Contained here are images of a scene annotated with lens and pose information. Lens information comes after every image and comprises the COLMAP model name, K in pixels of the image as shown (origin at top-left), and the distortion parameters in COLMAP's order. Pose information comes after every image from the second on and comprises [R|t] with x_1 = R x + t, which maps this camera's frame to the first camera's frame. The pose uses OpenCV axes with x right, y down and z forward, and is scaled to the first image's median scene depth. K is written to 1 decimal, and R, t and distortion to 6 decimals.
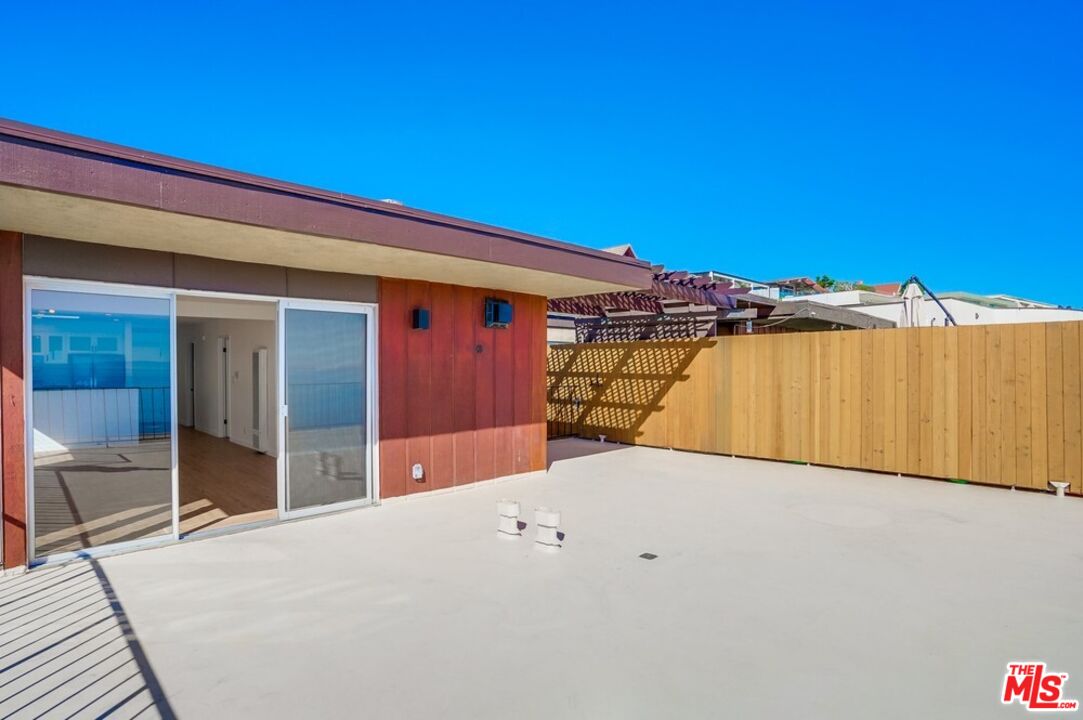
lens RADIAL K [[537.4, 0, 525.6], [0, 537.4, 365.3], [0, 0, 1]] dist [-0.037990, 0.024521]
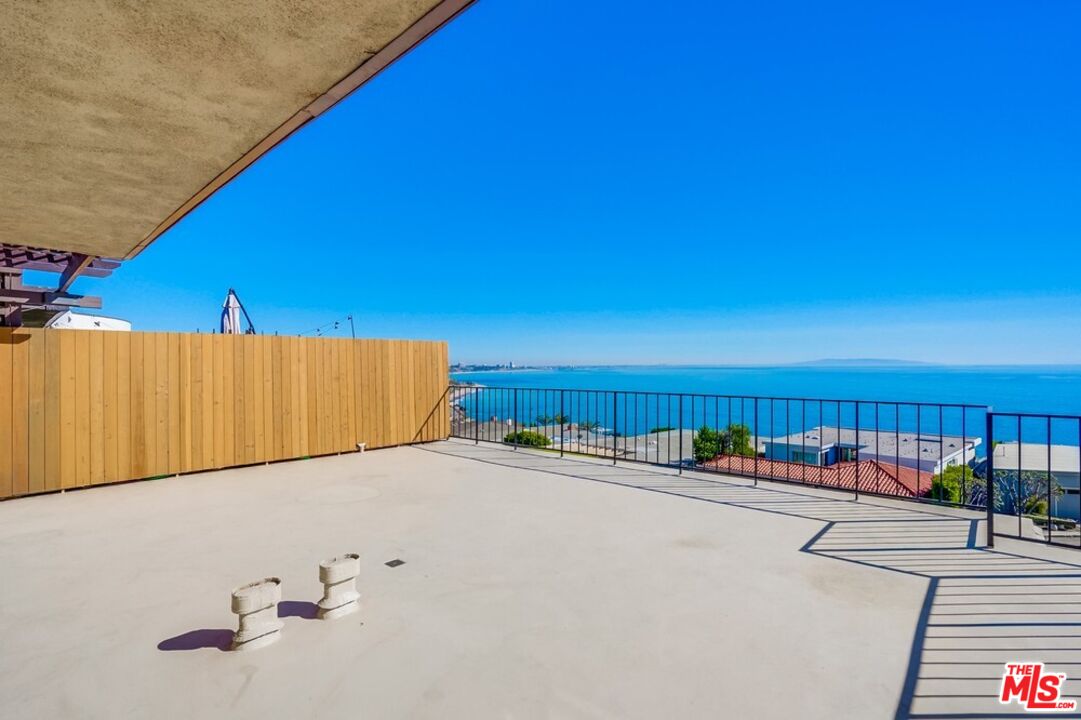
lens RADIAL K [[536.4, 0, 524.6], [0, 536.4, 365.3], [0, 0, 1]] dist [-0.037990, 0.024521]
pose [[-0.036718, 0.005980, 0.999308, -0.439822], [0.008013, 0.999952, -0.005689, 0.005652], [-0.999294, 0.007798, -0.036764, 0.460497]]
